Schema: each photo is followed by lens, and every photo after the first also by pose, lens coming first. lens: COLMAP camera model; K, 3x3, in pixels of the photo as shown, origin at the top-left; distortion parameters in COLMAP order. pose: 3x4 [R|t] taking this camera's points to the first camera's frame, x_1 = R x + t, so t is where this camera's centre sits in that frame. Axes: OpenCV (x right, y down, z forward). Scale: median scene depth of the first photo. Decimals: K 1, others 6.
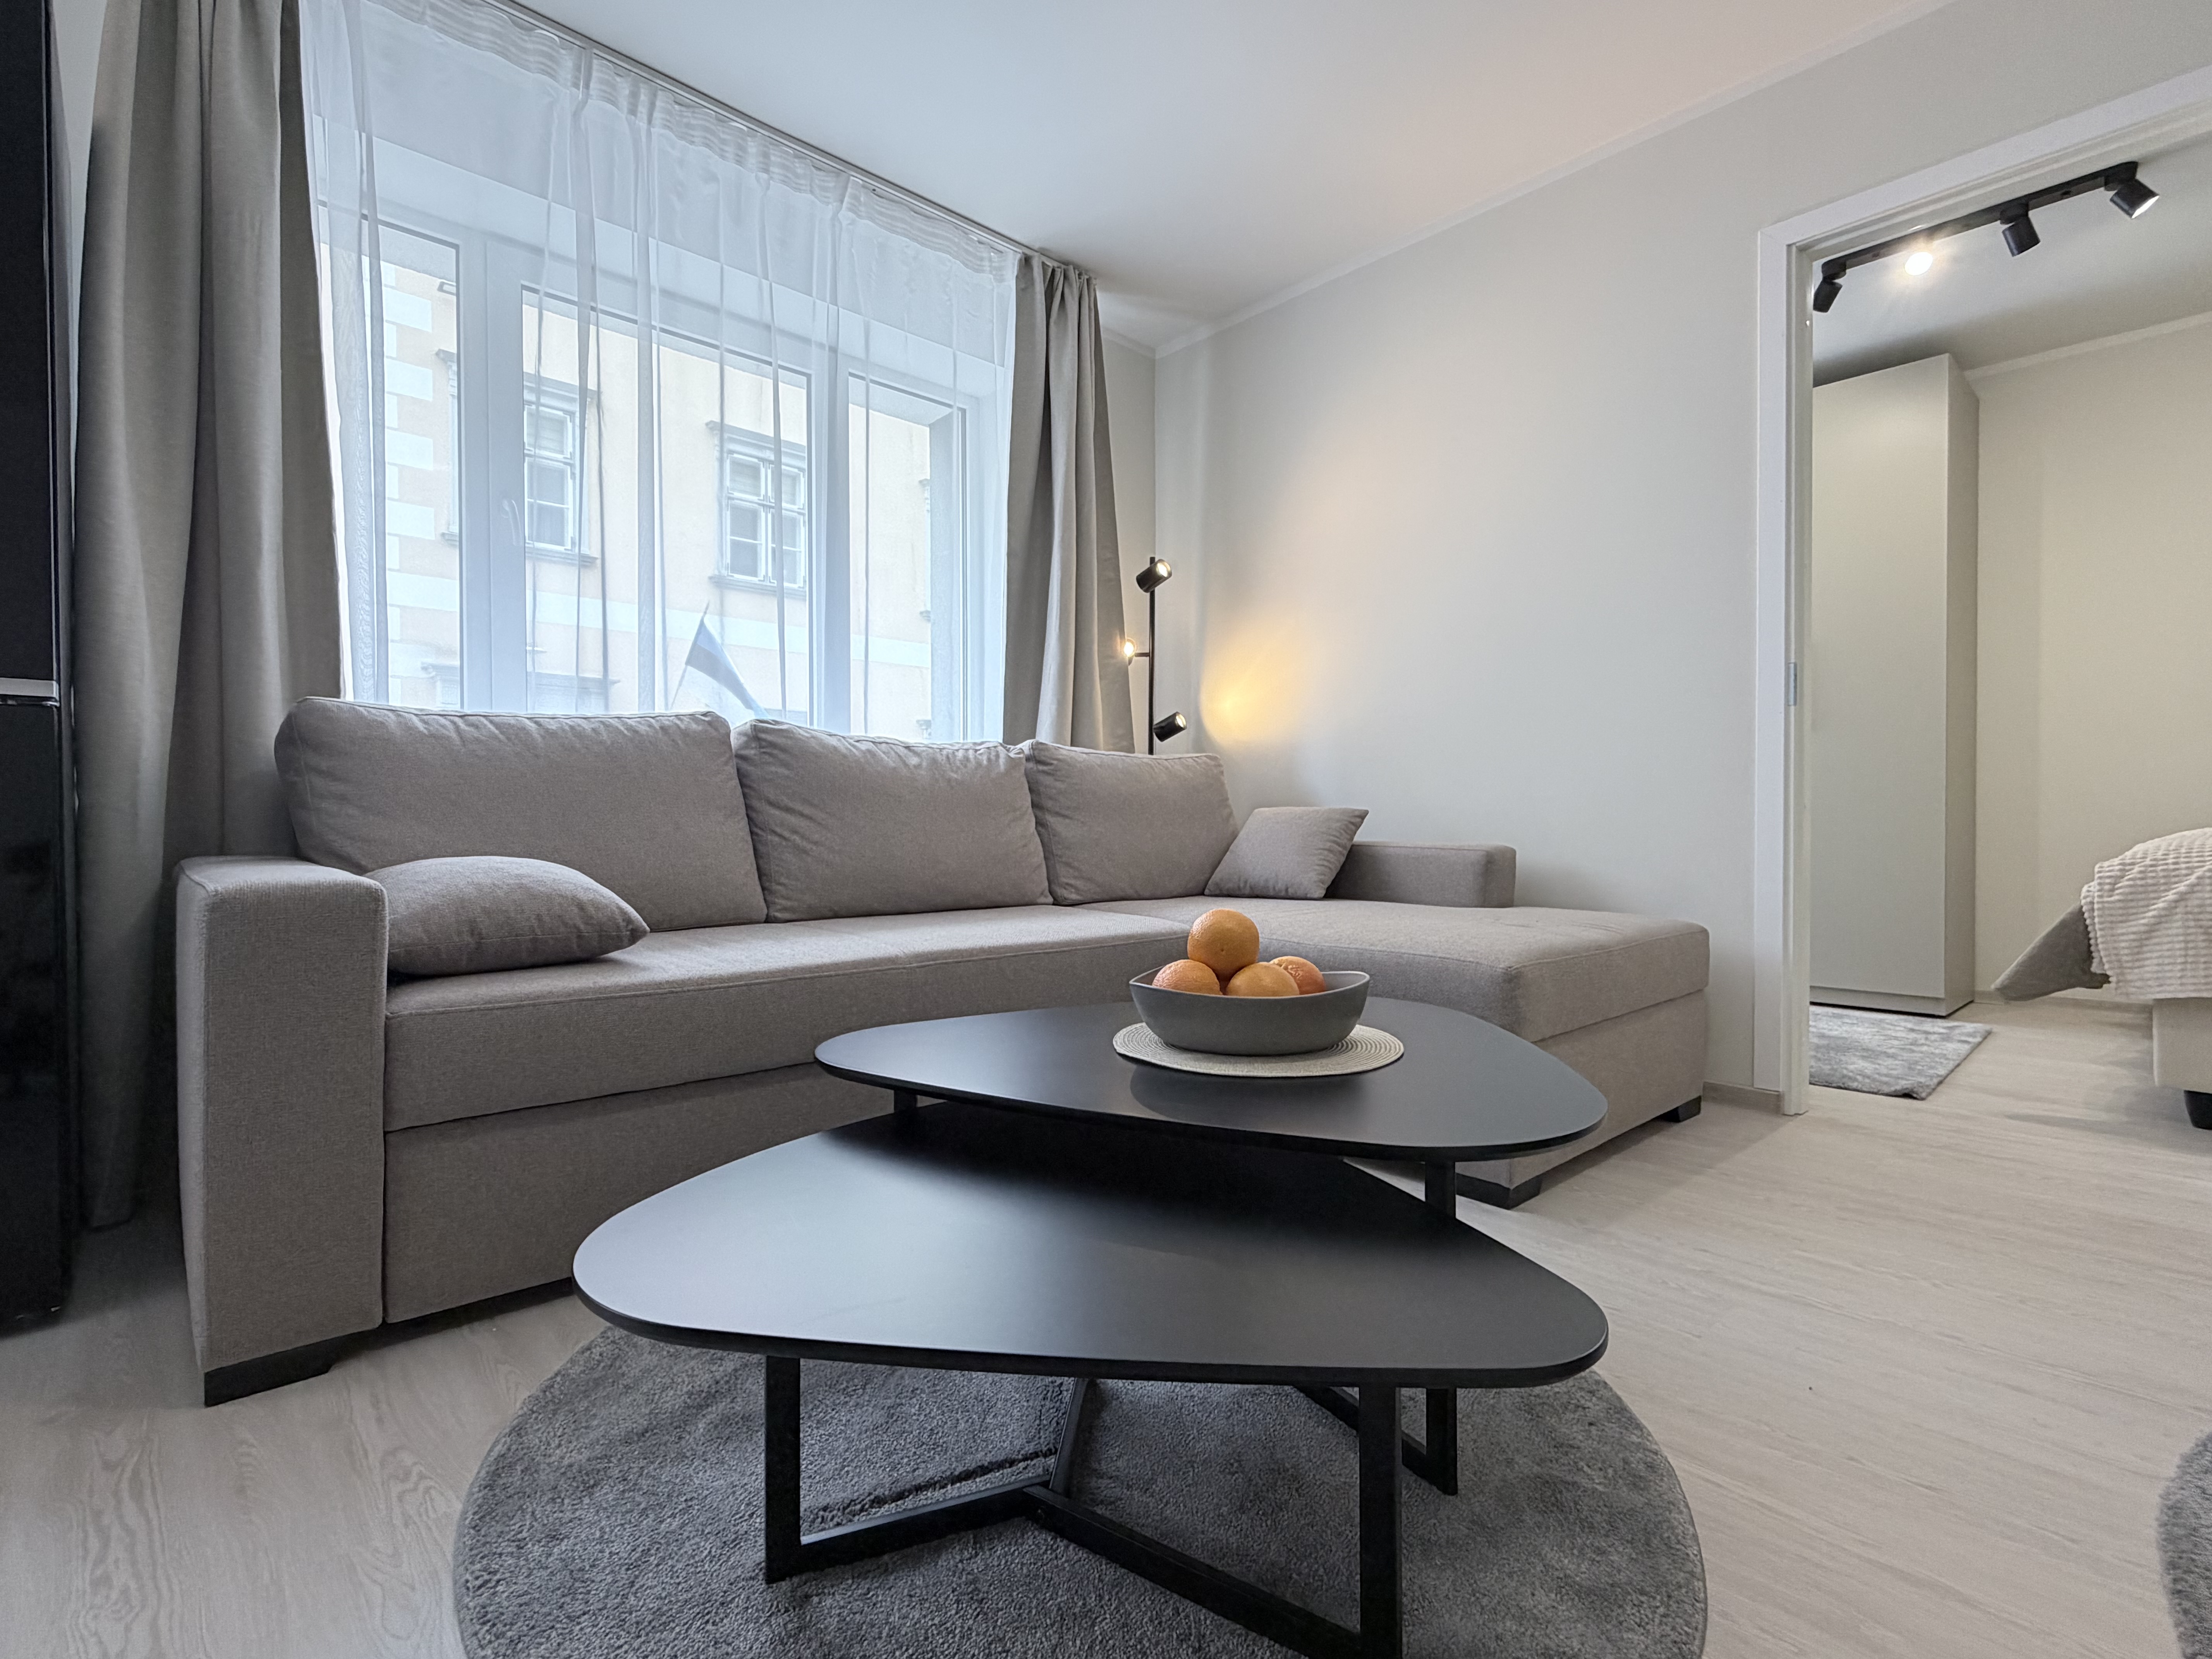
lens RADIAL K [[1071.8, 0, 1106.0], [0, 1071.8, 829.5], [0, 0, 1]] dist [-0.009895, 0.000173]
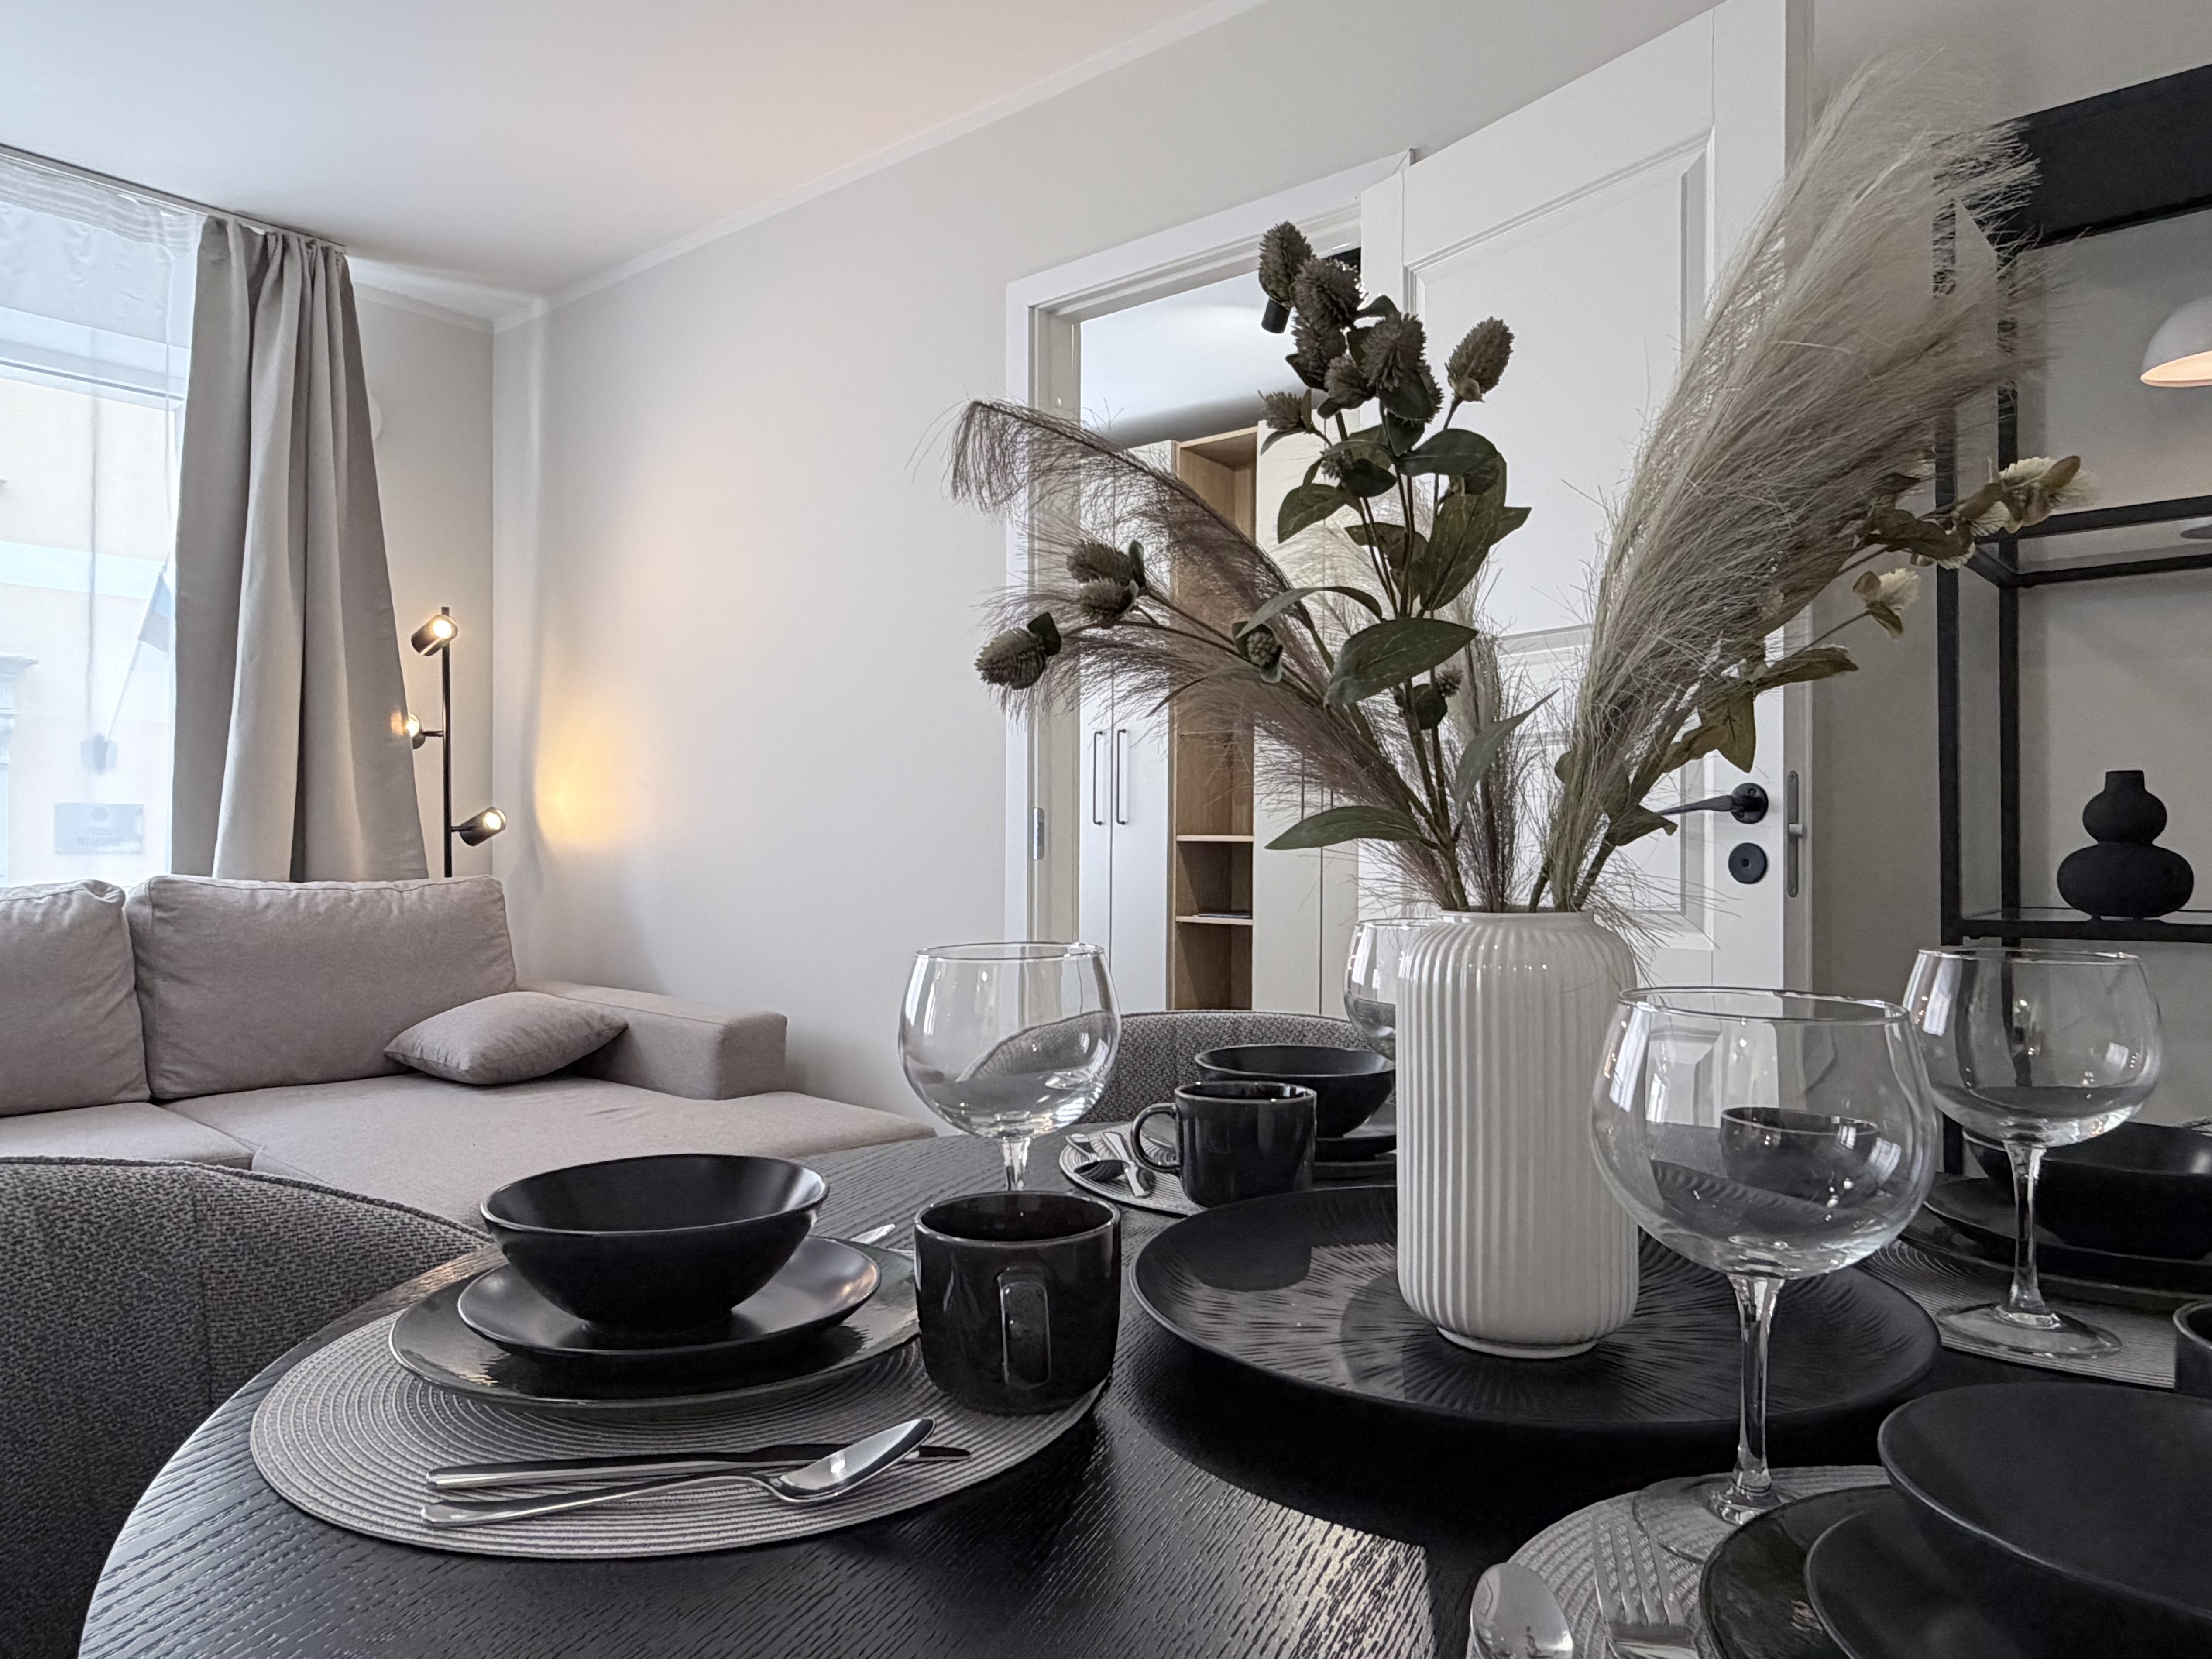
lens RADIAL K [[1485.8, 0, 1106.0], [0, 1485.8, 829.5], [0, 0, 1]] dist [-0.012009, -0.000536]
pose [[0.990668, 0.003427, 0.136255, 0.439561], [-0.001956, 0.999938, -0.010926, -0.102377], [-0.136284, 0.010558, 0.990614, -0.126888]]
